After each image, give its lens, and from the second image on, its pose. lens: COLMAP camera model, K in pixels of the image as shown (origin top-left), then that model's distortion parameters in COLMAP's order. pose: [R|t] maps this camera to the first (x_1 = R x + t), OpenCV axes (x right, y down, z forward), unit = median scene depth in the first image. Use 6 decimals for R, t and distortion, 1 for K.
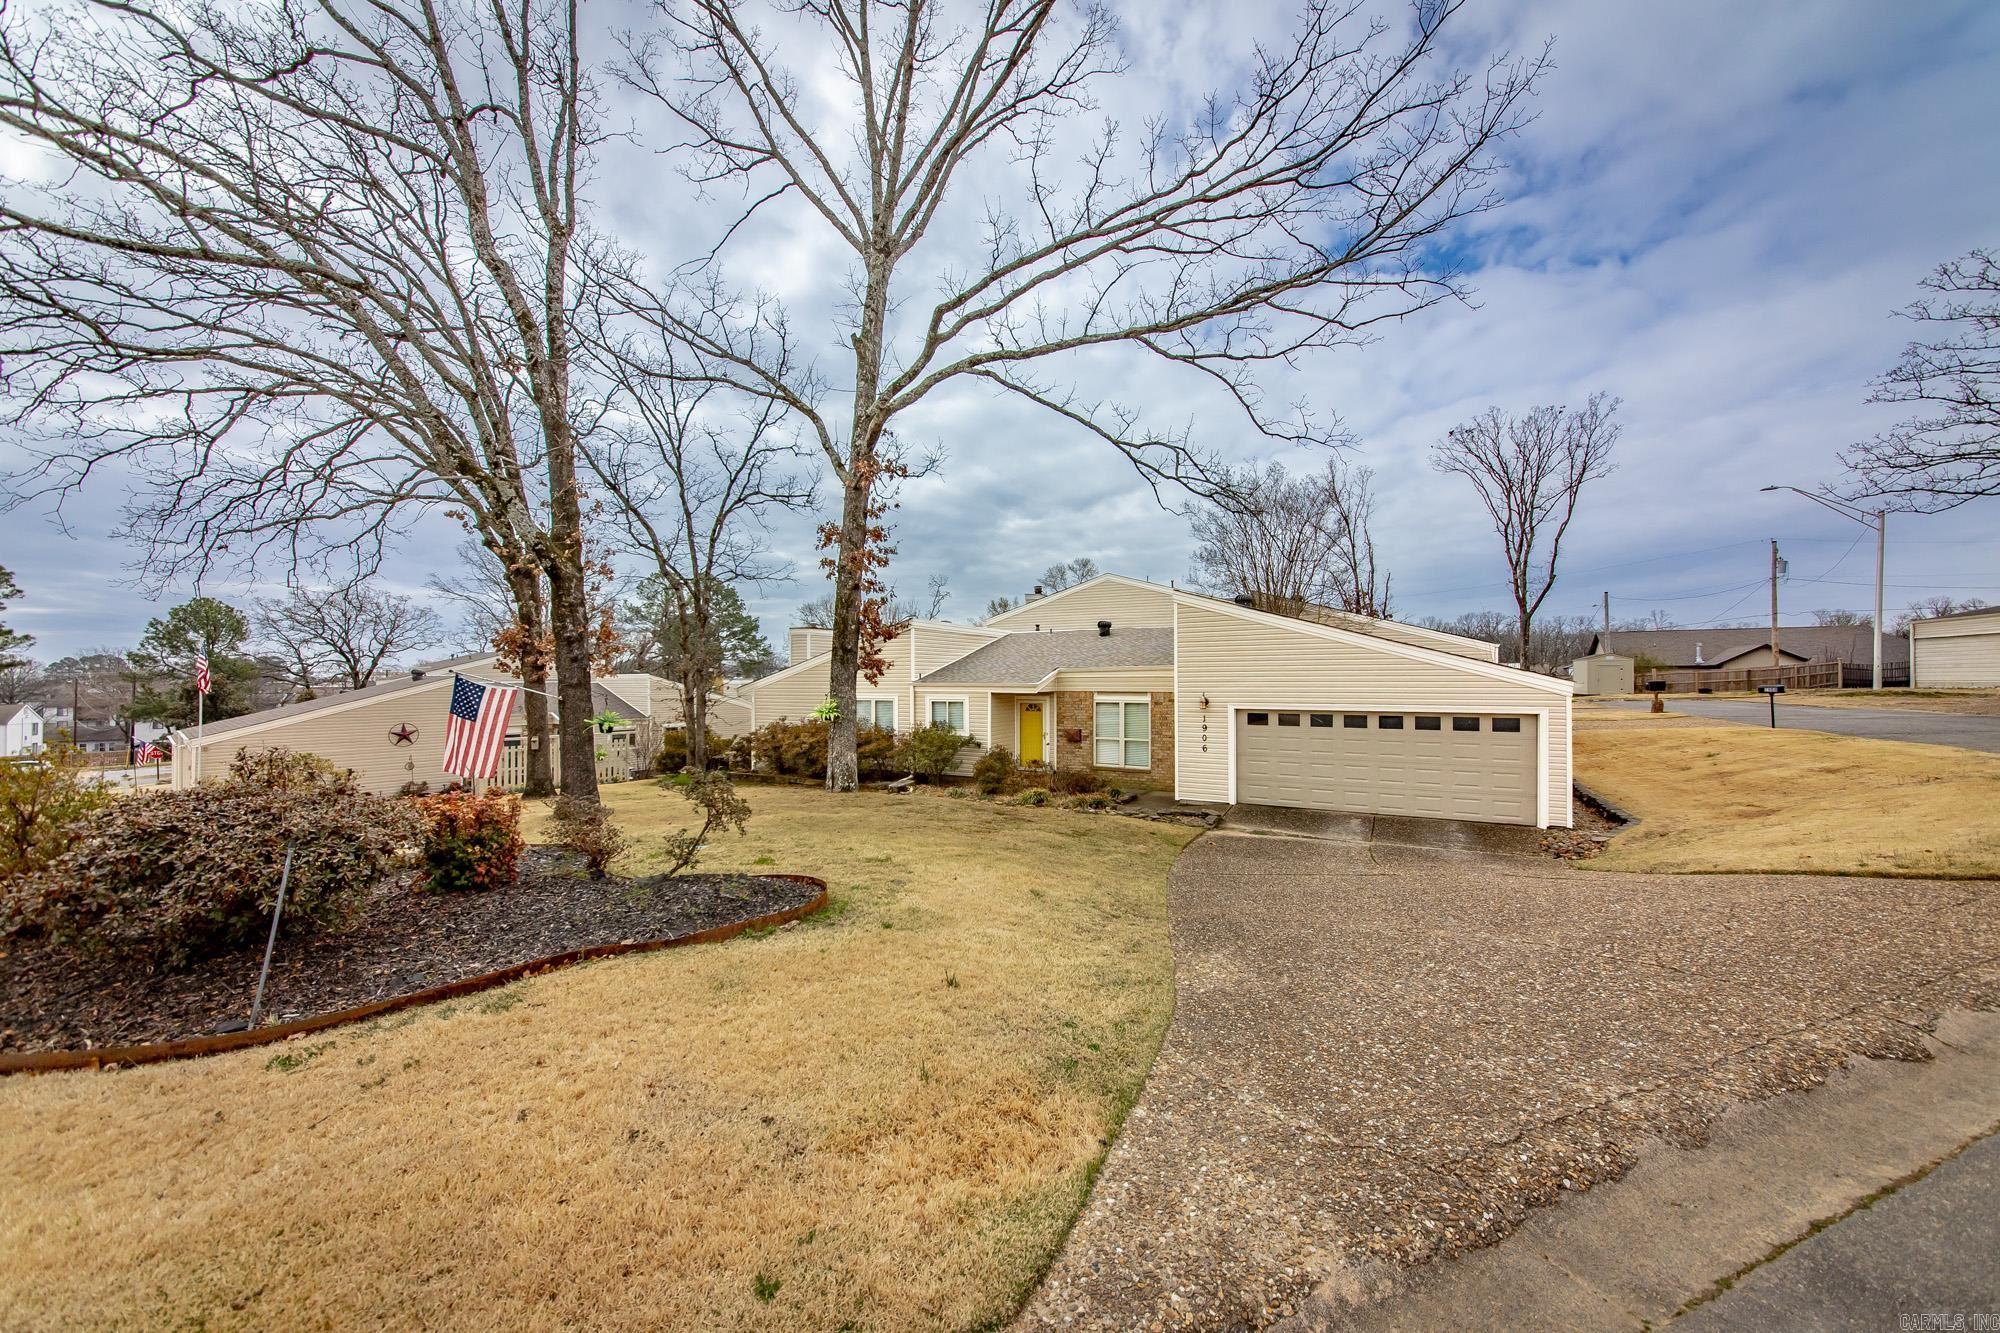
lens RADIAL K [[708.2, 0, 988.3], [0, 708.2, 663.4], [0, 0, 1]] dist [-0.001952, 0.000539]
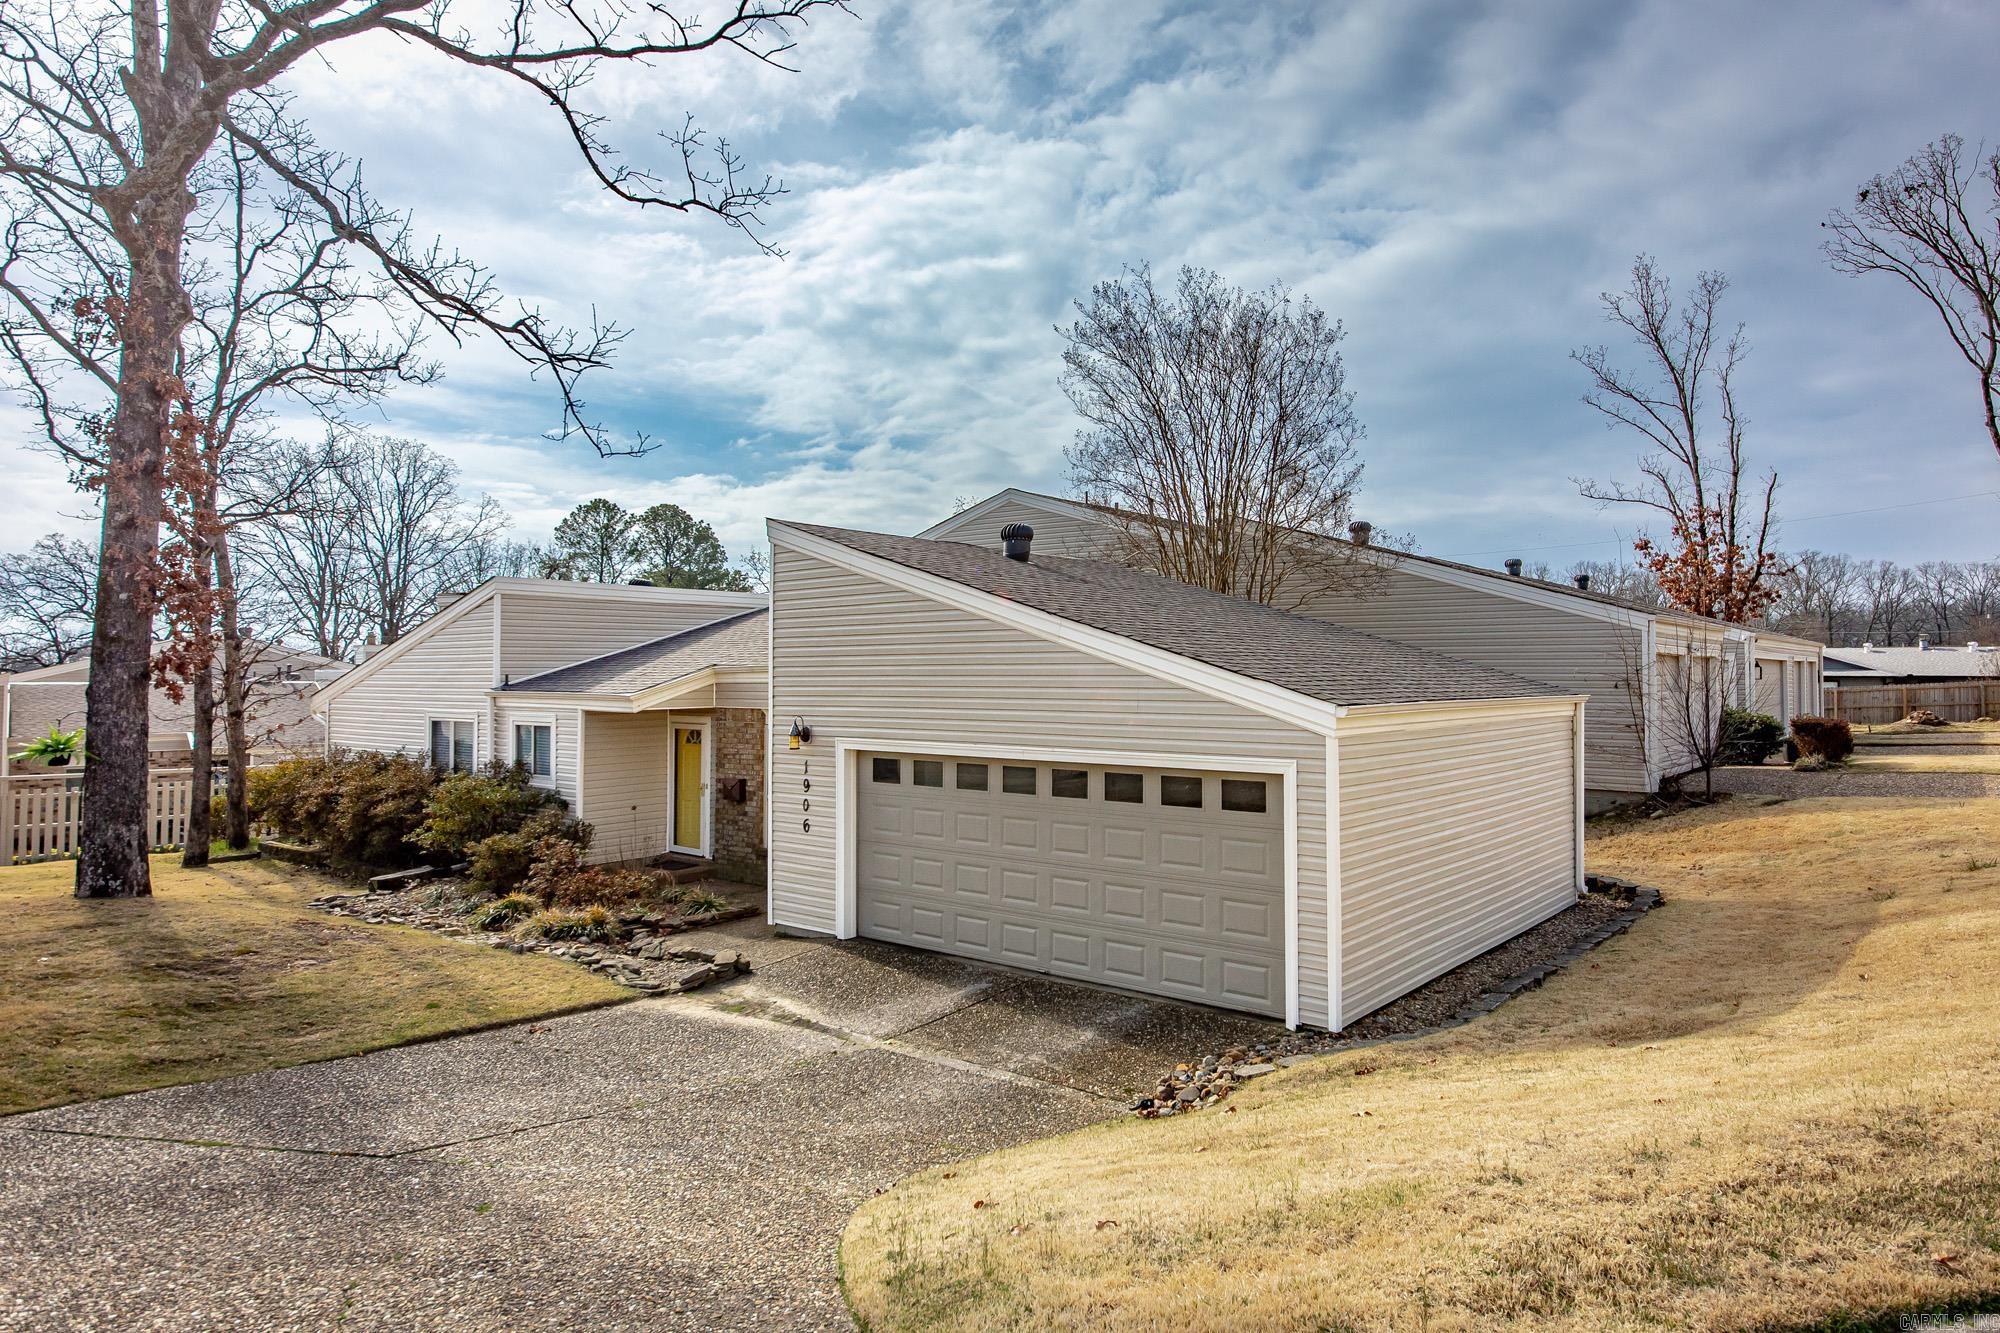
lens RADIAL K [[1176.8, 0, 1009.0], [0, 1176.8, 637.9], [0, 0, 1]] dist [0.019751, 0.000685]
pose [[0.987605, -0.004461, -0.156898, 0.495902], [0.003597, 0.999977, -0.005793, -0.009209], [0.156921, 0.005156, 0.987598, 0.151436]]
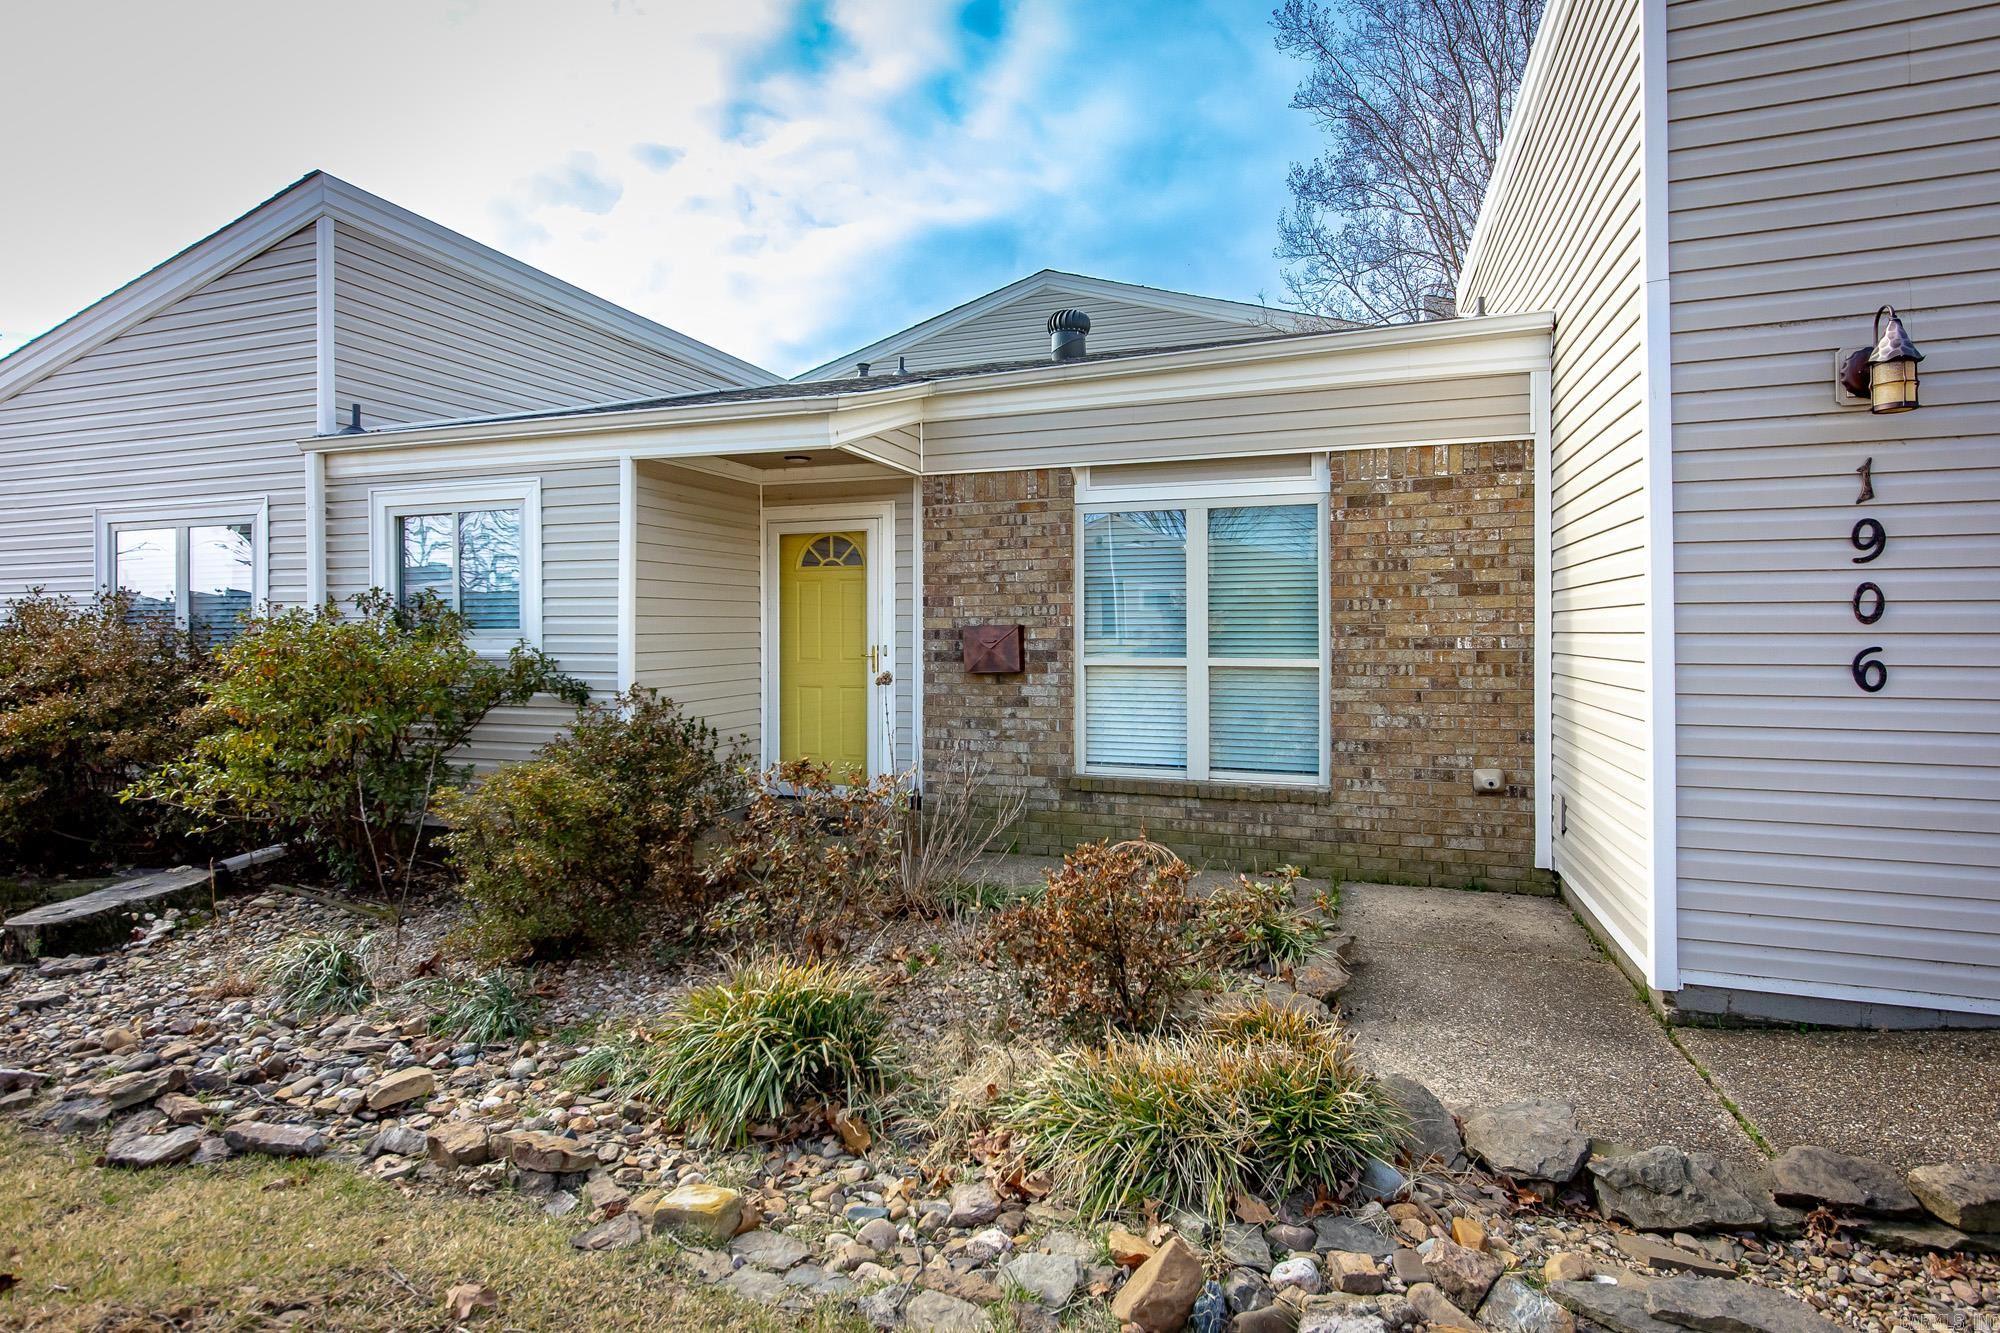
lens RADIAL K [[1079.7, 0, 980.2], [0, 1079.7, 612.8], [0, 0, 1]] dist [0.026897, 0.000712]
pose [[0.986367, 0.000779, 0.164557, 0.057833], [-0.002913, 0.999915, 0.012725, 0.088532], [-0.164533, -0.013031, 0.986286, 0.669252]]
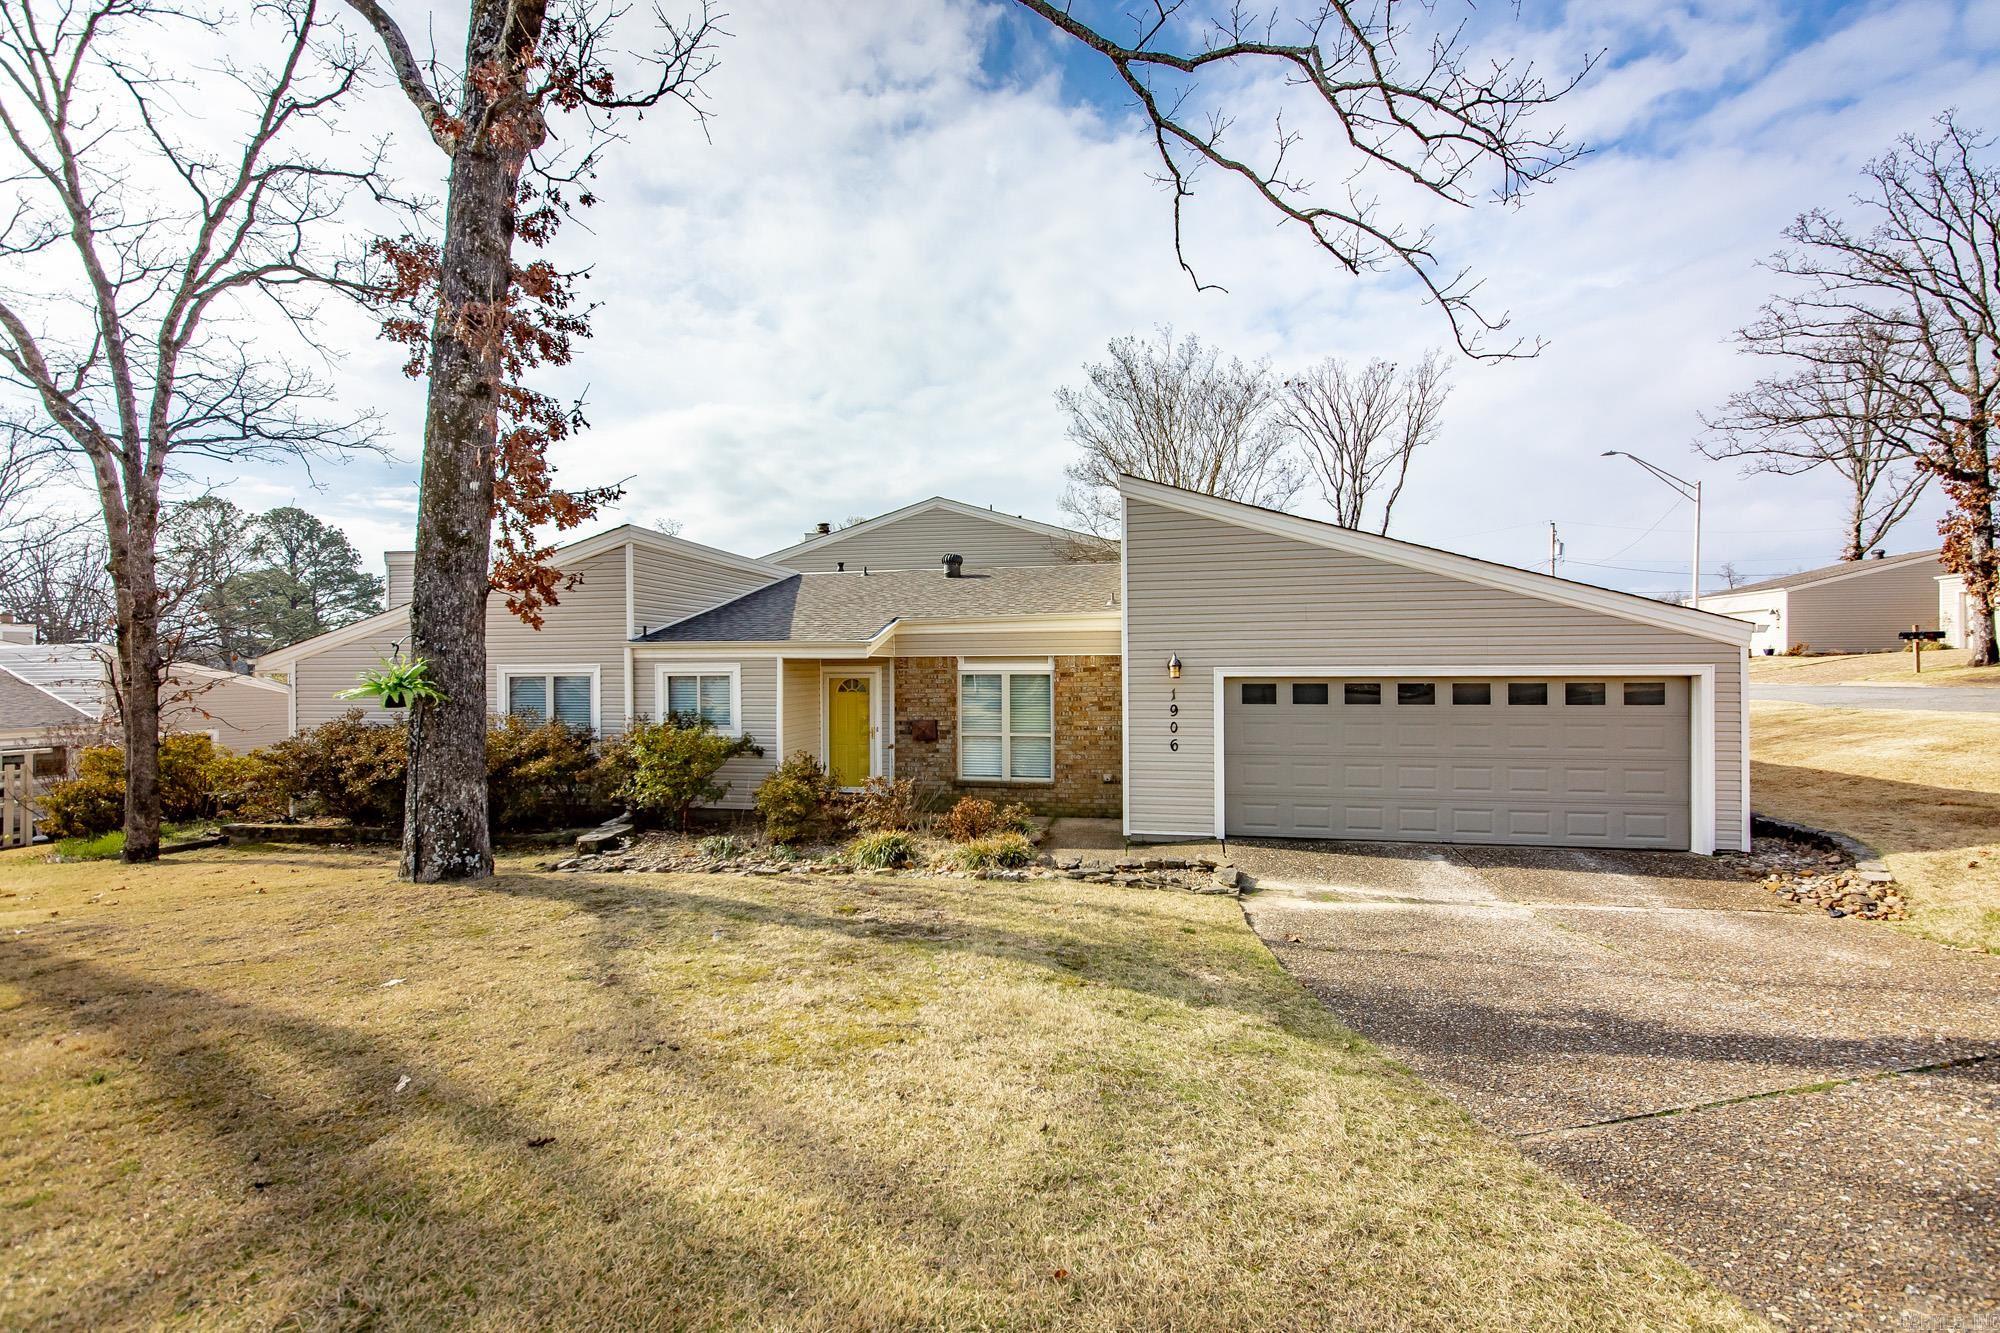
lens RADIAL K [[816.9, 0, 1006.7], [0, 816.9, 663.2], [0, 0, 1]] dist [0.009888, 0.000864]
pose [[0.947541, -0.001330, 0.319631, -0.037048], [-0.004298, 0.999848, 0.016903, 0.034506], [-0.319605, -0.017390, 0.947391, 0.340284]]
